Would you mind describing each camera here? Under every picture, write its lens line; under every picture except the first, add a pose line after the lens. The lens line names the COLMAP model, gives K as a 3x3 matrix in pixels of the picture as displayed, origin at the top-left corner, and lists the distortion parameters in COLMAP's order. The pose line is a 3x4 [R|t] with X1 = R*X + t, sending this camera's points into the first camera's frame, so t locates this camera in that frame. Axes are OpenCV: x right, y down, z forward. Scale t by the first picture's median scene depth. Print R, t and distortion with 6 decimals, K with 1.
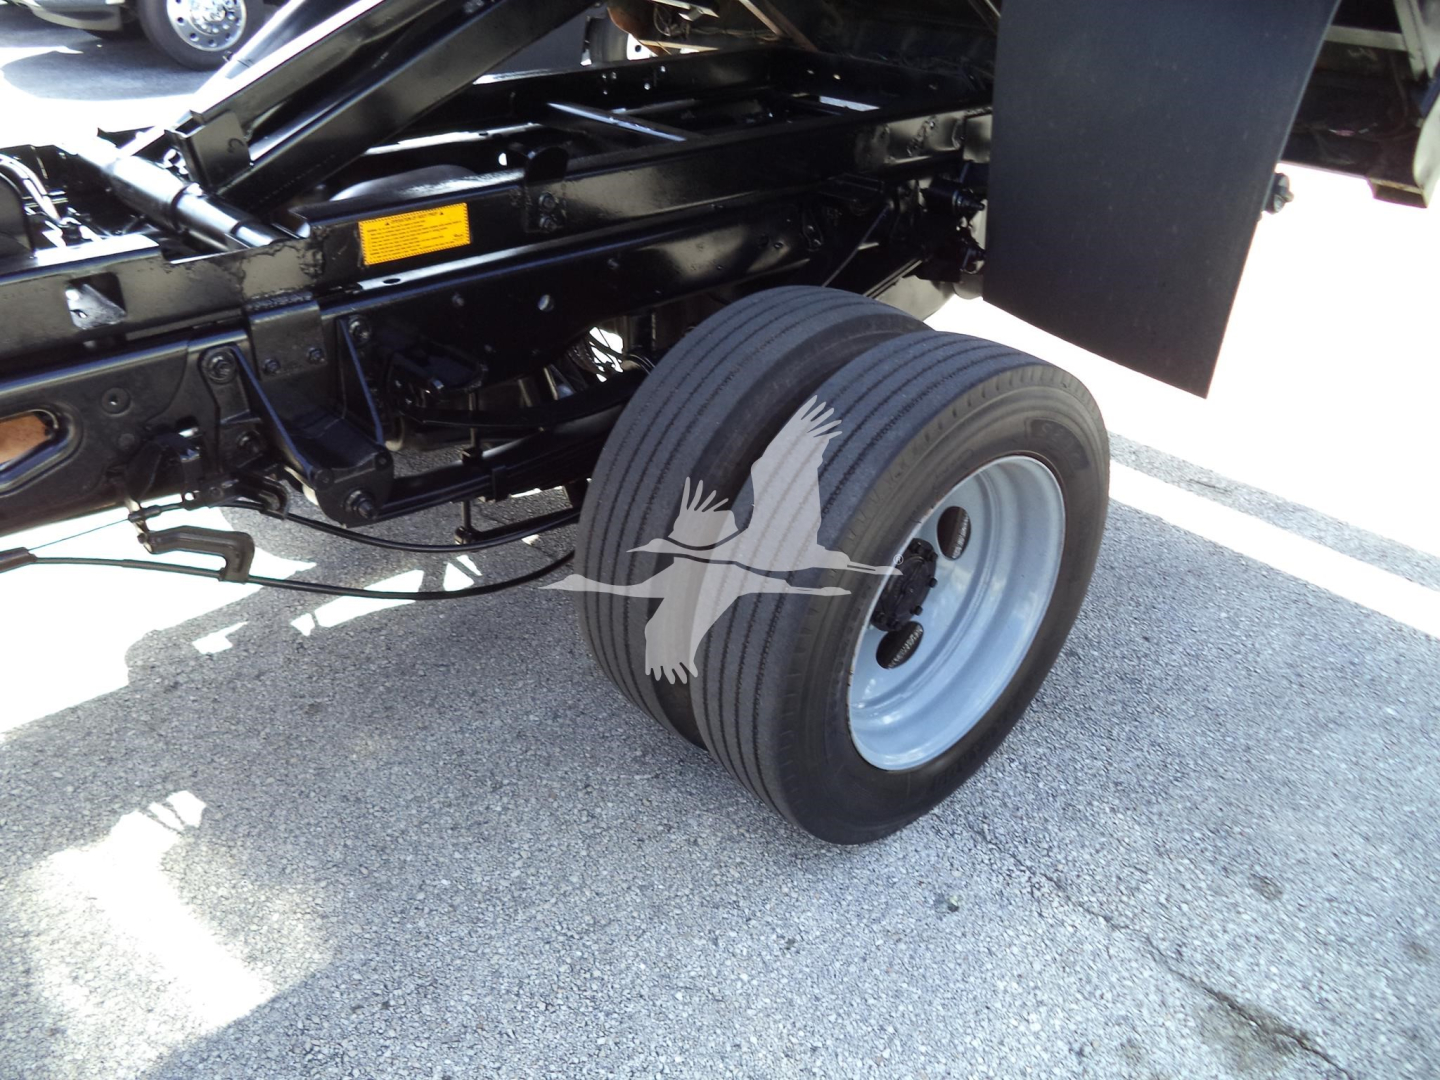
lens RADIAL K [[1166.8, 0, 720.0], [0, 1166.8, 540.0], [0, 0, 1]] dist [-0.026335, -0.006416]
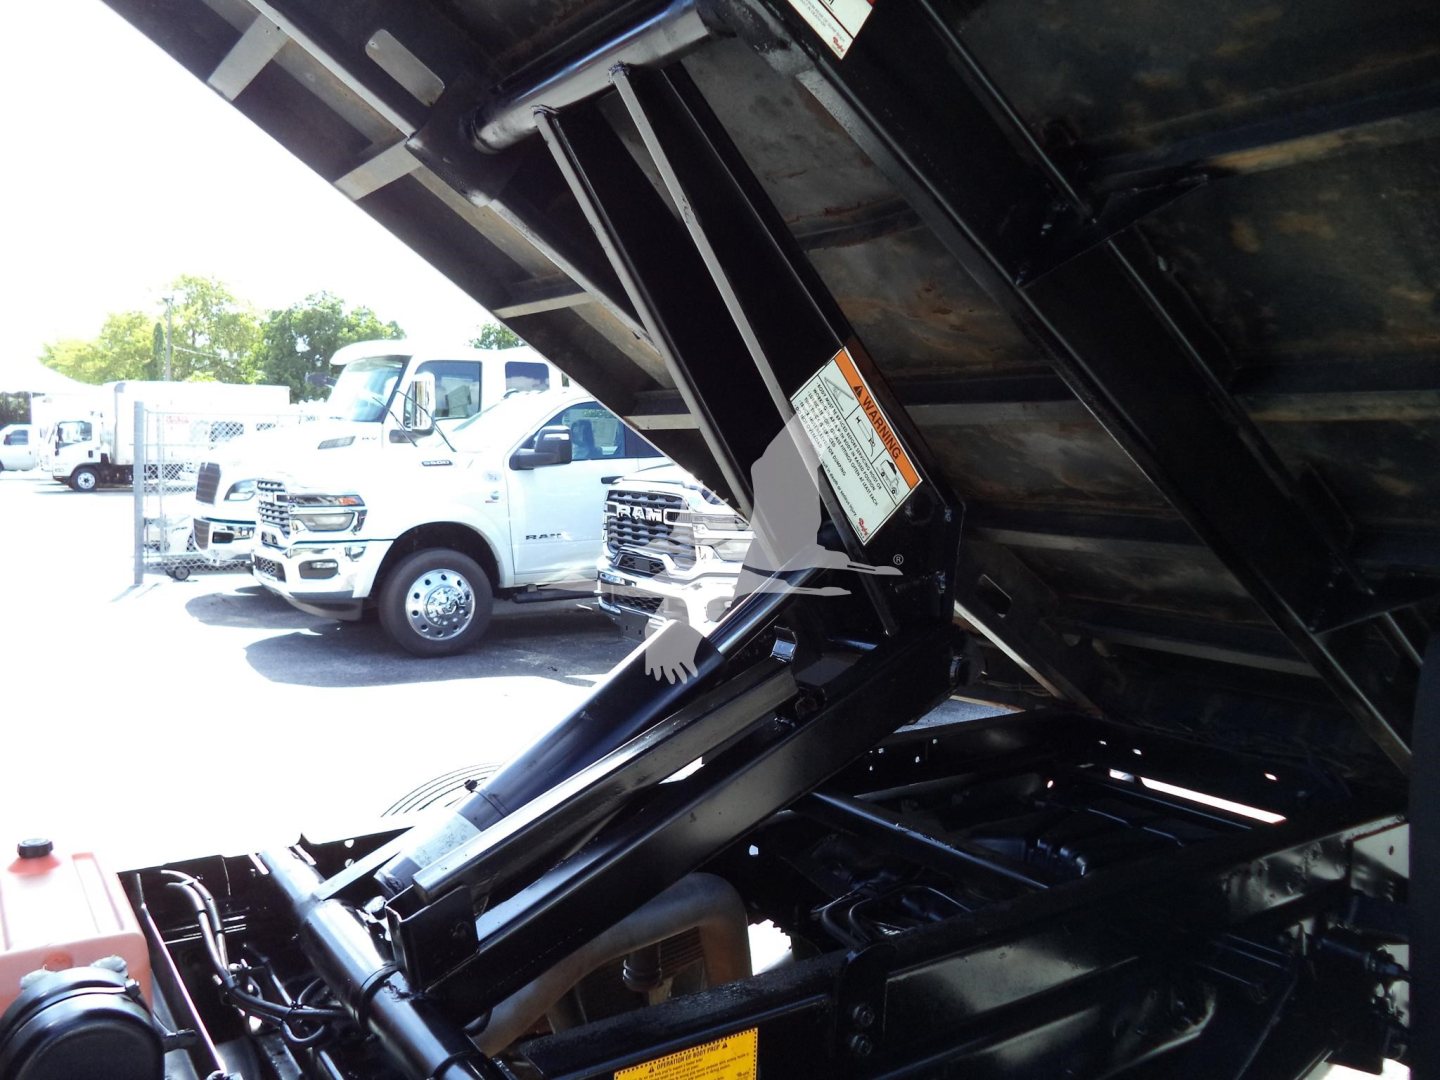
lens RADIAL K [[1182.8, 0, 697.6], [0, 1182.8, 539.3], [0, 0, 1]] dist [-0.031813, 0.002479]
pose [[0.985689, 0.013897, -0.168002, -0.068683], [-0.088395, 0.891206, -0.444903, -0.115597], [0.143541, 0.453386, 0.879680, 0.114010]]
